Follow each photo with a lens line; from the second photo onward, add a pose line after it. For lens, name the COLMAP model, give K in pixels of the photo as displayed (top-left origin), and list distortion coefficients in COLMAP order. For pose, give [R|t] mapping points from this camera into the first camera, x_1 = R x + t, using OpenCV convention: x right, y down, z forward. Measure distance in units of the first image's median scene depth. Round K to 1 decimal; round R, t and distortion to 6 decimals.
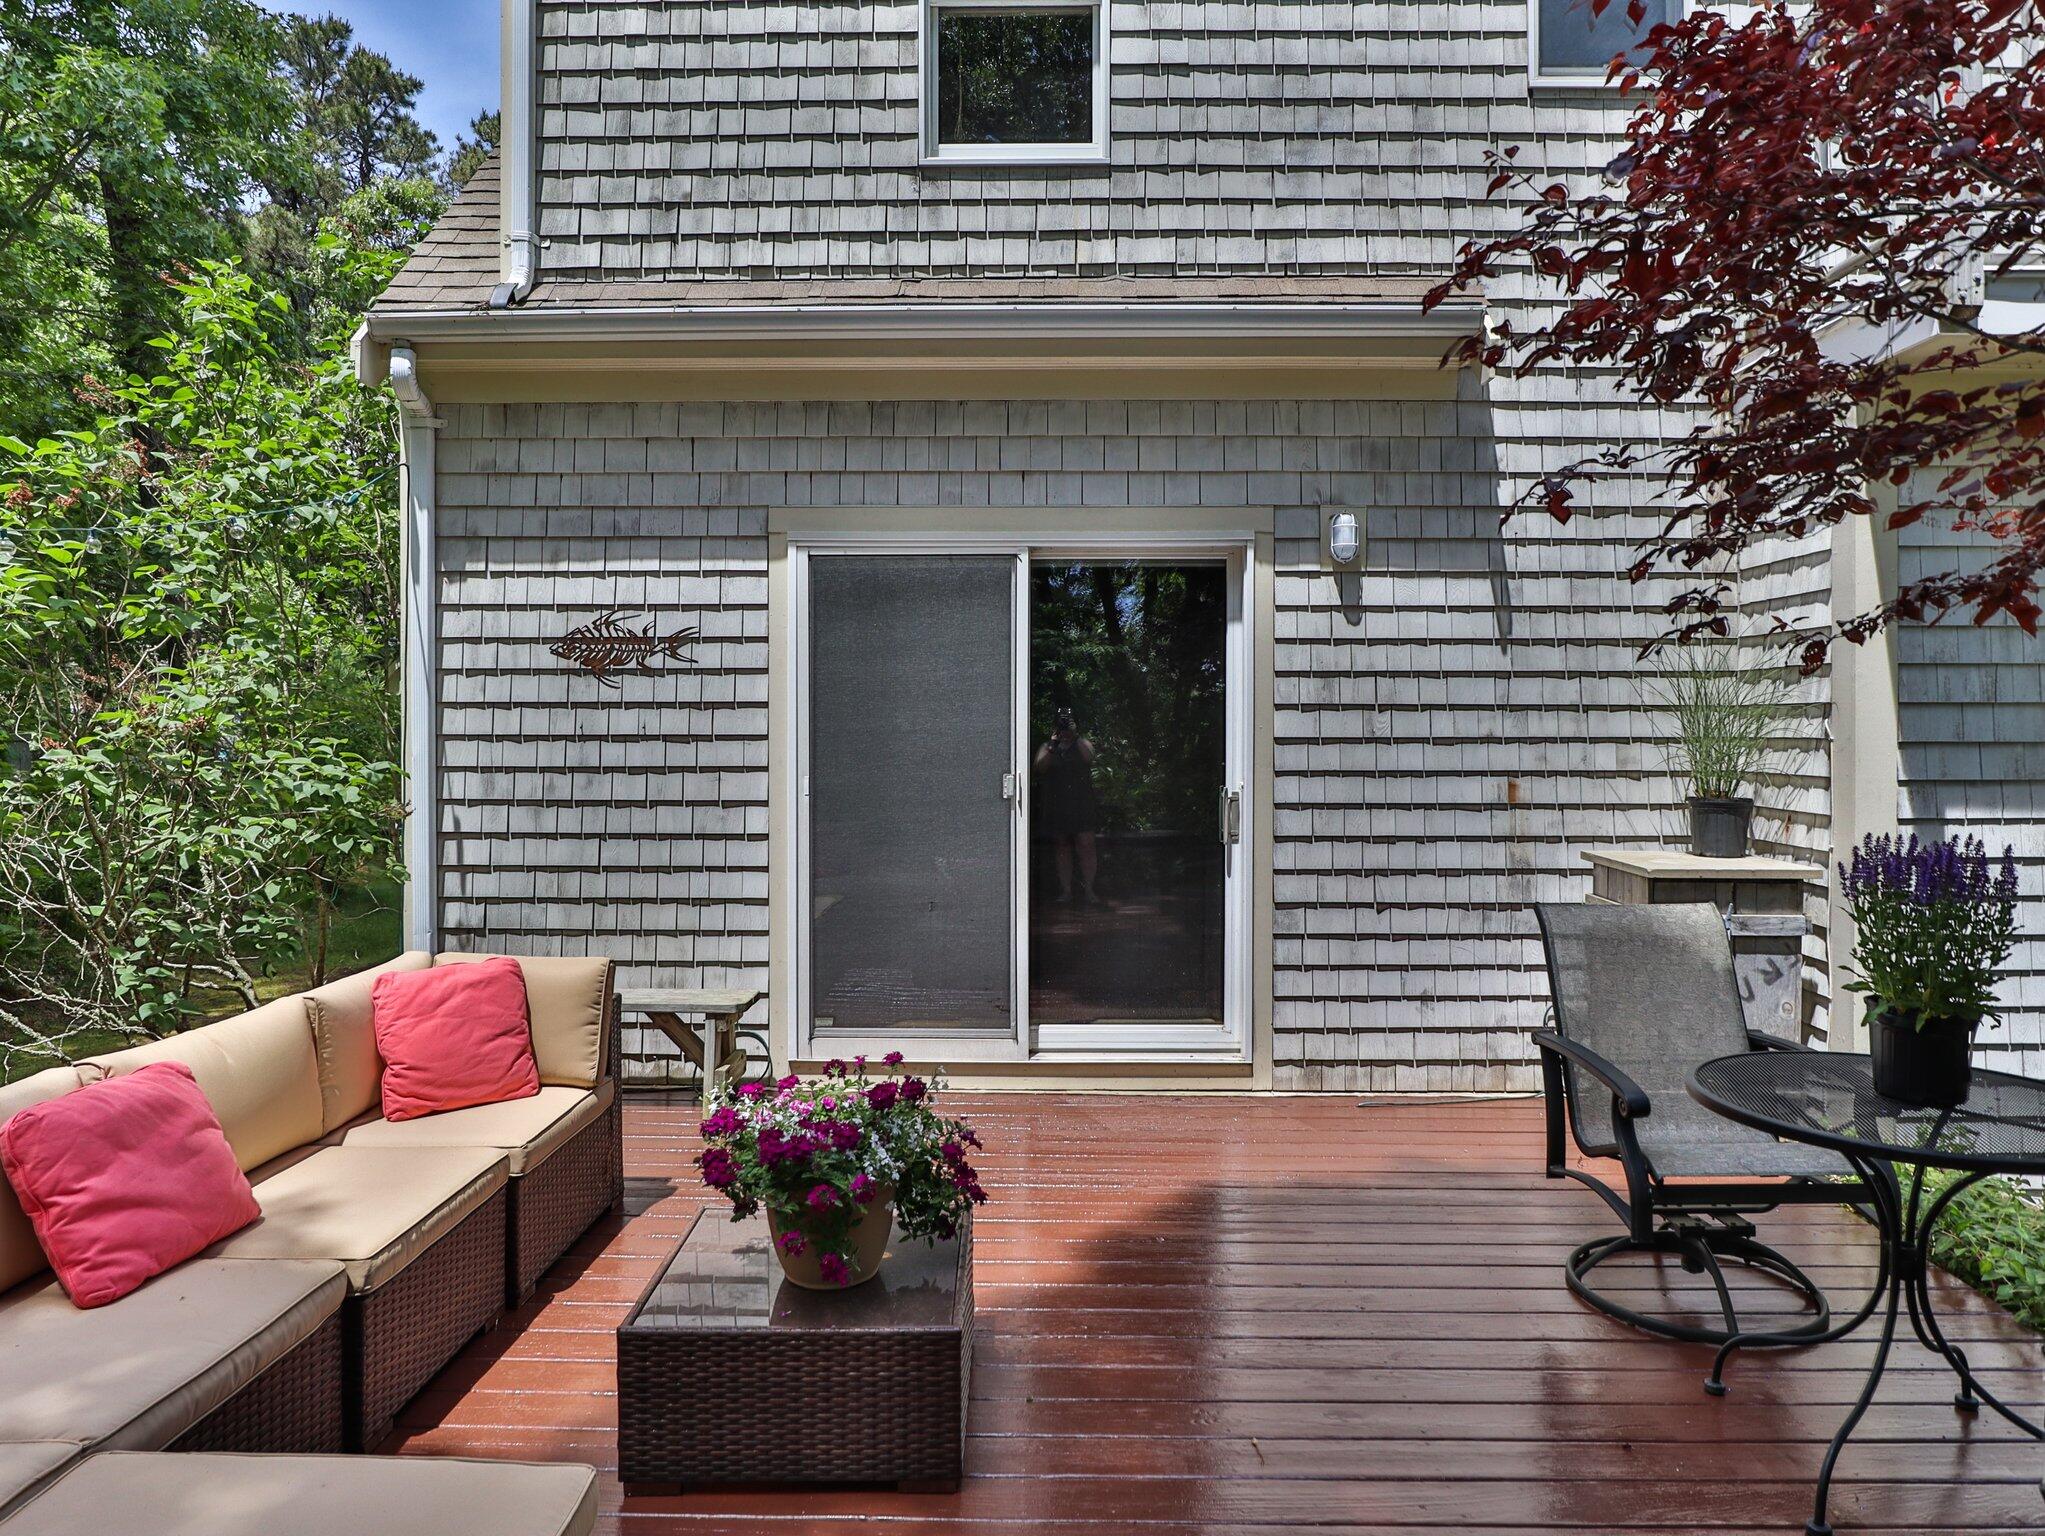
lens RADIAL K [[1282.3, 0, 1042.3], [0, 1282.3, 750.8], [0, 0, 1]] dist [-0.043687, 0.028075]
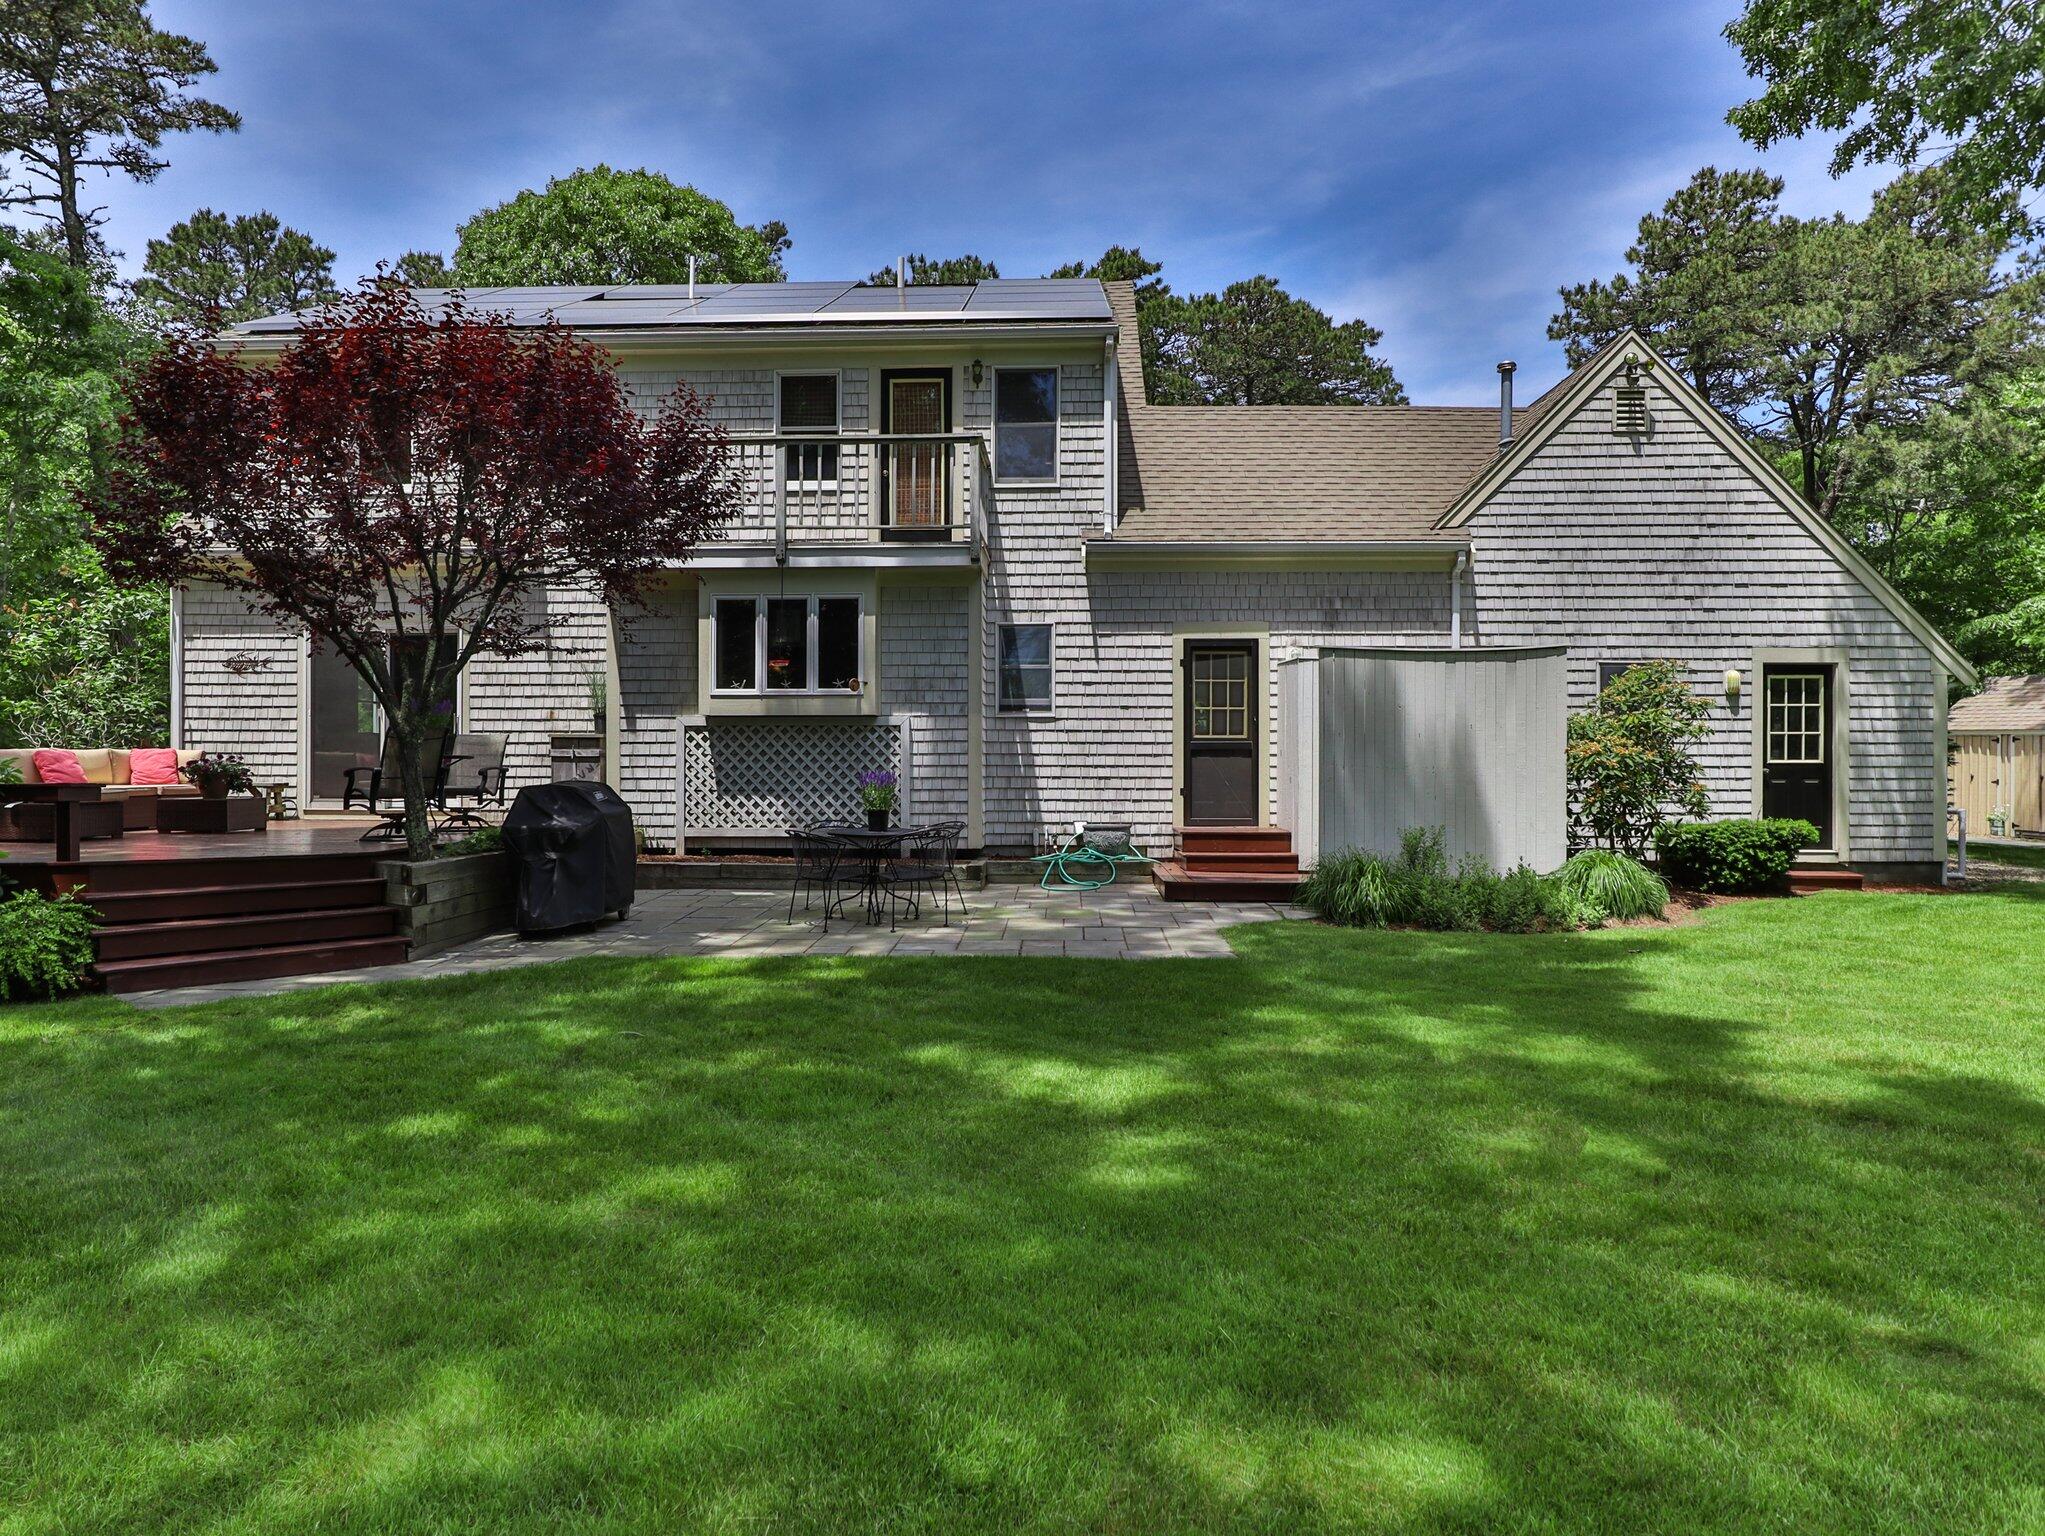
lens RADIAL K [[1282.3, 0, 1012.9], [0, 1282.3, 770.4], [0, 0, 1]] dist [-0.043687, 0.028075]
pose [[0.999783, 0.003449, -0.020560, 1.433401], [-0.003709, 0.999914, -0.012606, 0.184953], [0.020515, 0.012680, 0.999709, -1.777899]]
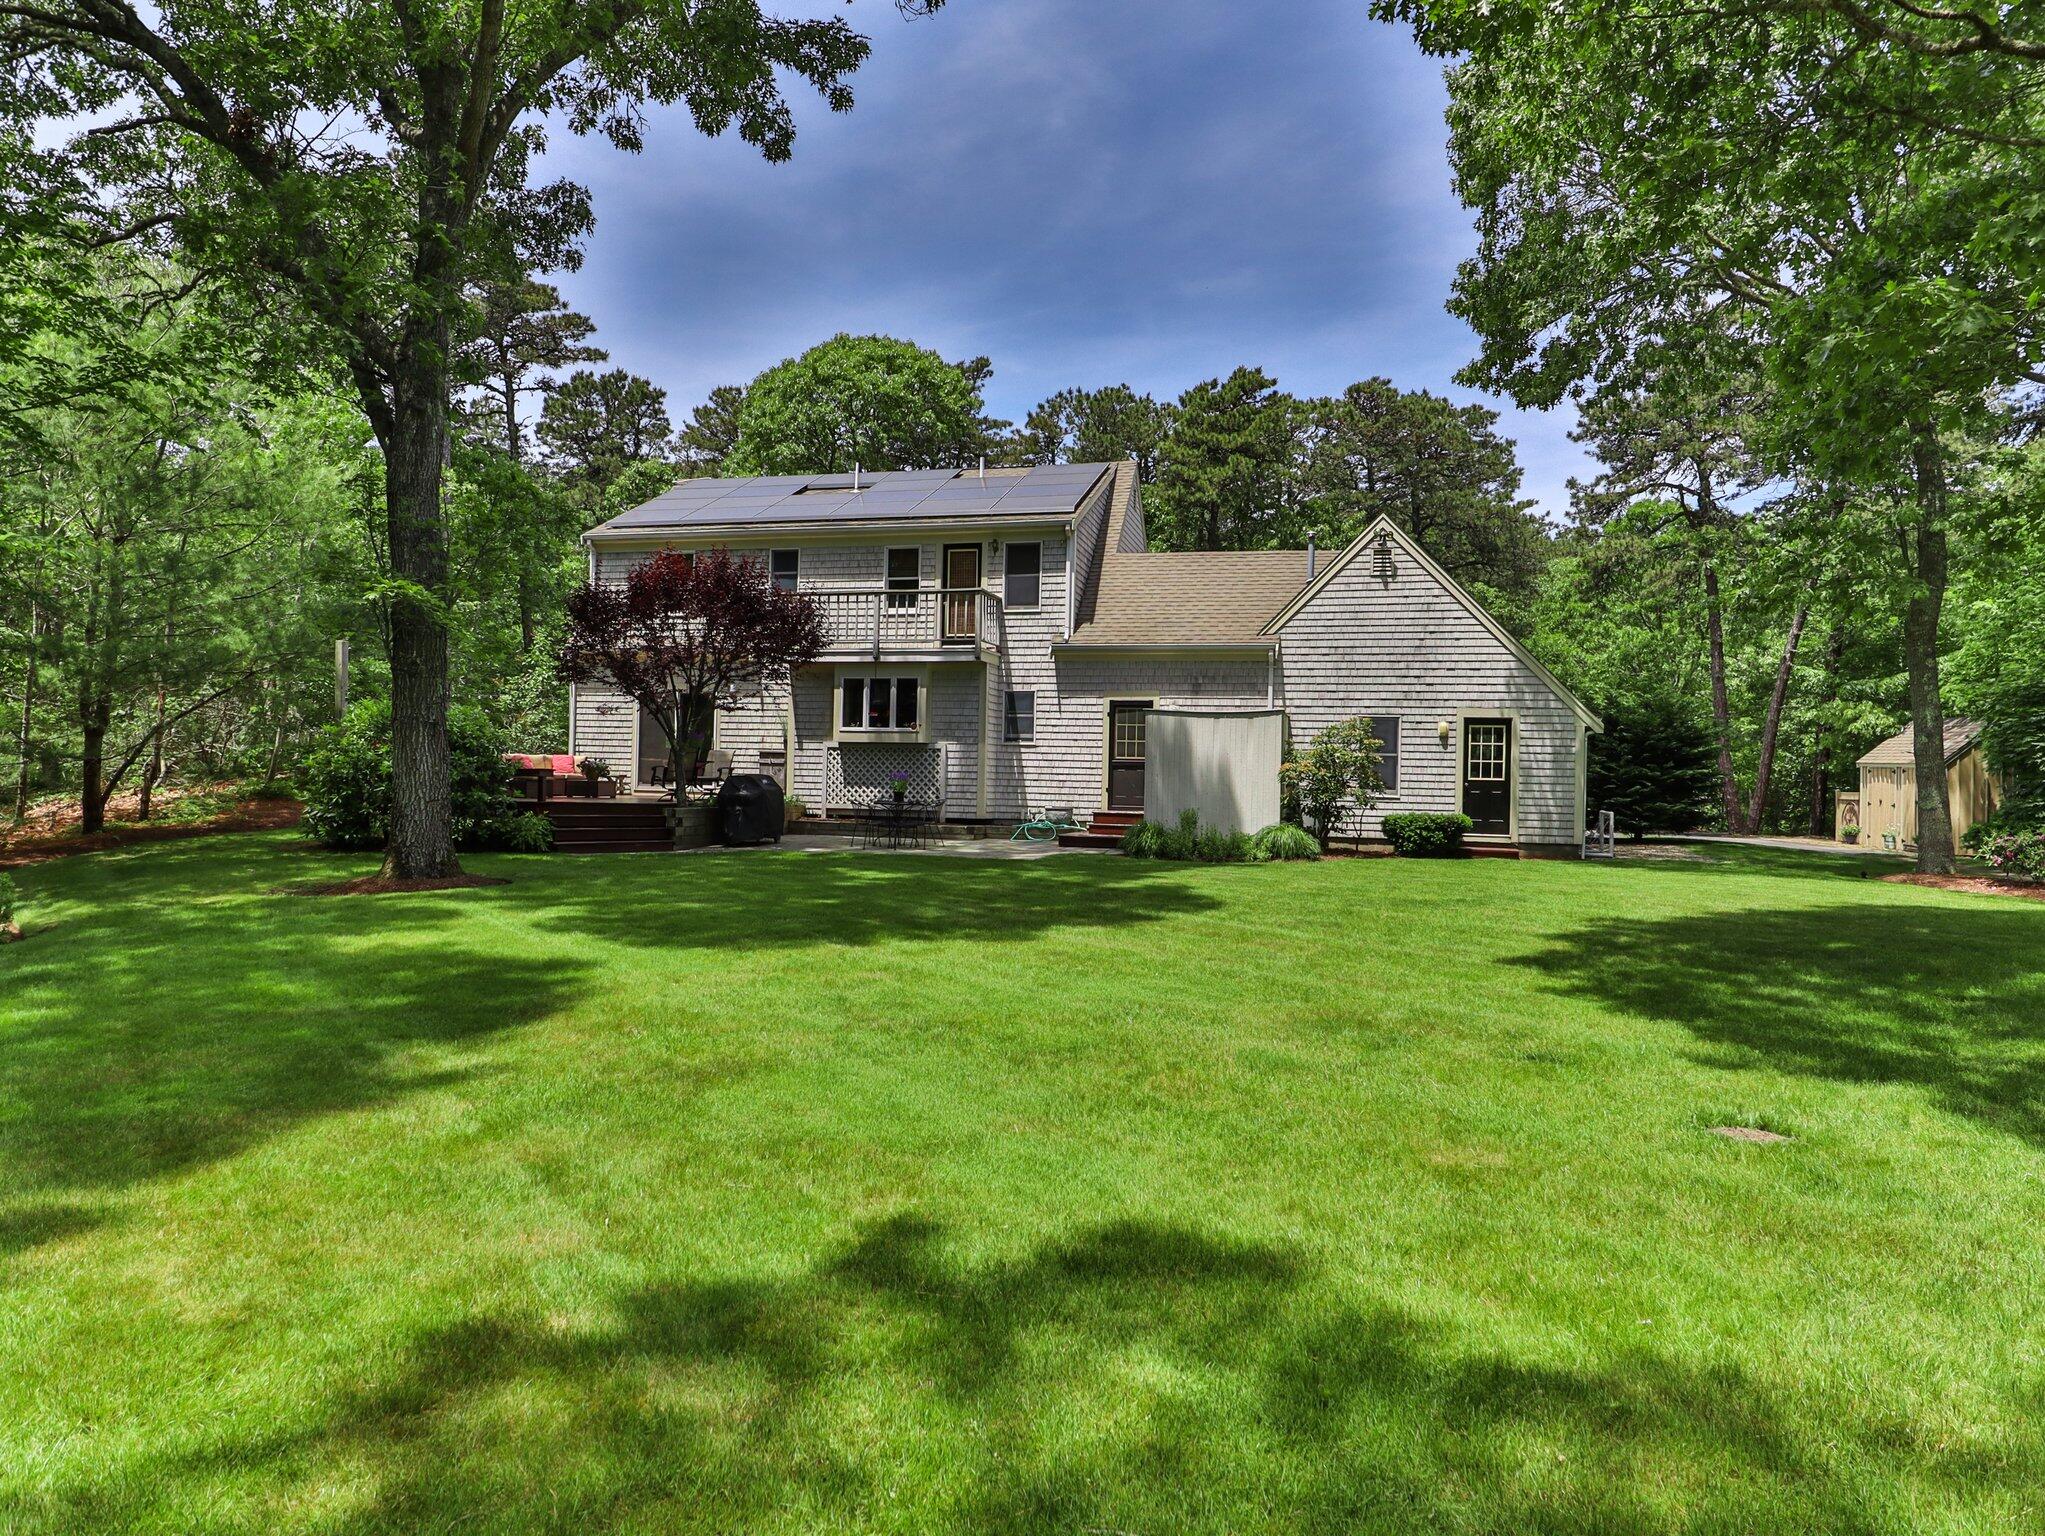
lens RADIAL K [[1282.3, 0, 1030.9], [0, 1282.3, 775.7], [0, 0, 1]] dist [-0.043687, 0.028075]
pose [[0.972946, 0.022337, -0.229949, 2.548265], [-0.027635, 0.999421, -0.019843, 0.243559], [0.229372, 0.025660, 0.973000, -3.650015]]
